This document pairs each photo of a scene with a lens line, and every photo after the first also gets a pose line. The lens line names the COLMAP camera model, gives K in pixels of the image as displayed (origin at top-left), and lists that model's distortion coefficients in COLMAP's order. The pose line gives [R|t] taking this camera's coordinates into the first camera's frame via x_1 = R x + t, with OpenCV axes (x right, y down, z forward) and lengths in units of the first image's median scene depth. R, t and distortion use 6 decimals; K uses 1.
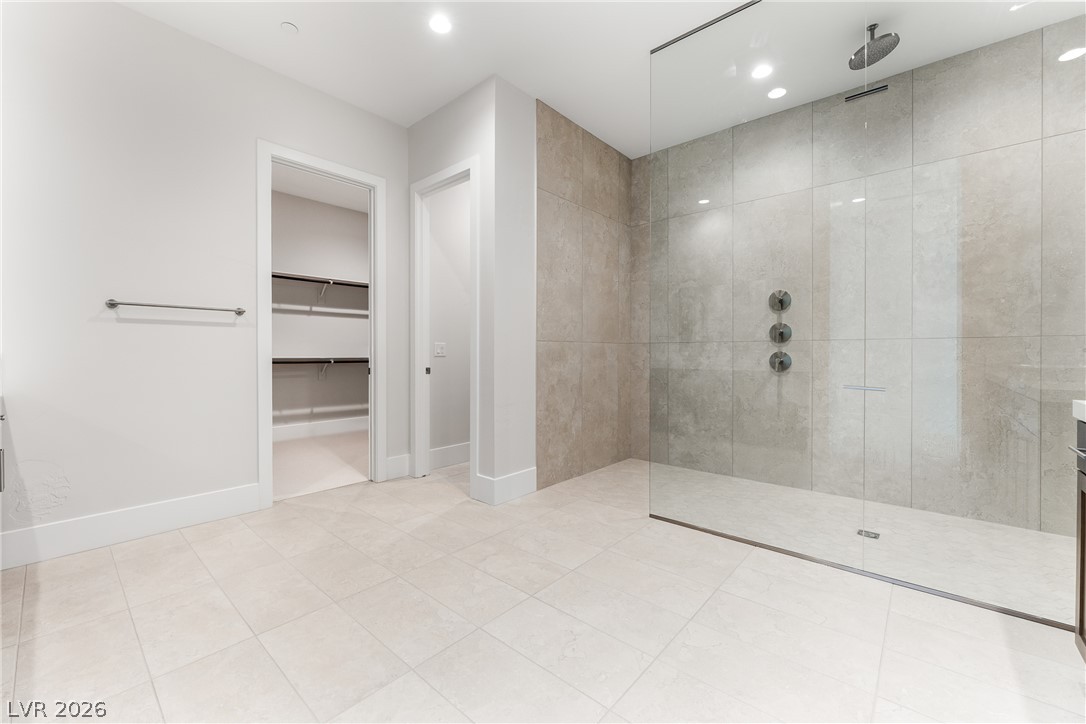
lens RADIAL K [[439.0, 0, 542.3], [0, 439.0, 358.7], [0, 0, 1]] dist [-0.002308, -0.000292]
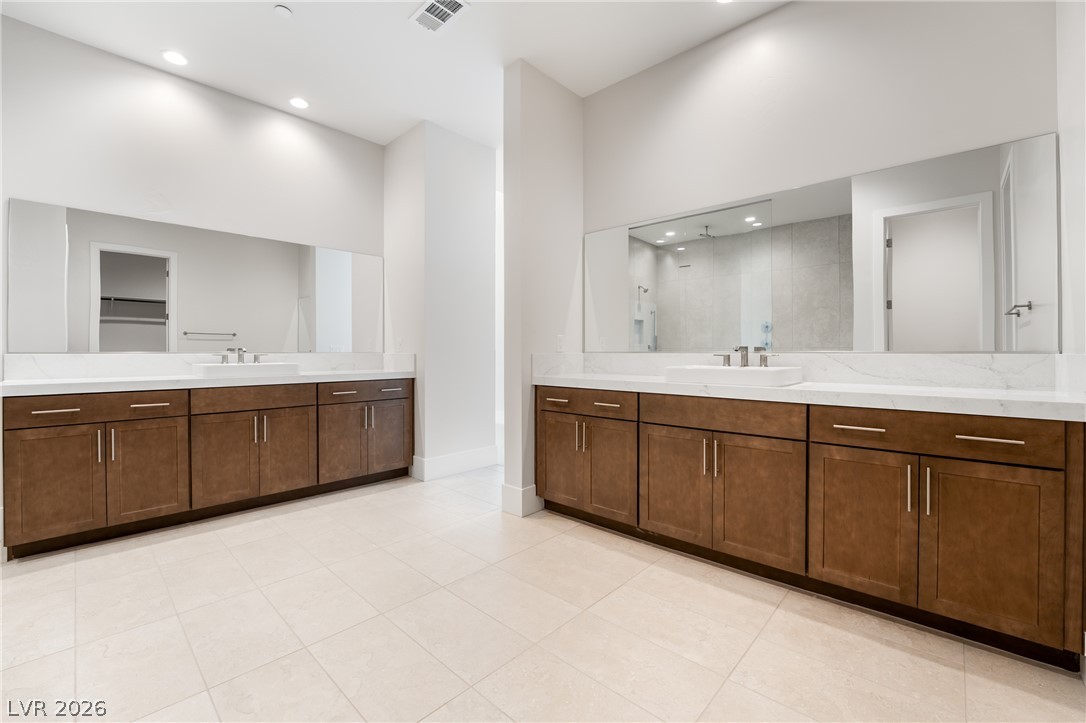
lens RADIAL K [[439.0, 0, 542.3], [0, 439.0, 358.2], [0, 0, 1]] dist [-0.002308, -0.000292]
pose [[-0.999658, -0.000547, 0.026129, -0.501584], [-0.000158, 0.999889, 0.014908, -0.018397], [-0.026134, 0.014898, -0.999547, 1.830983]]
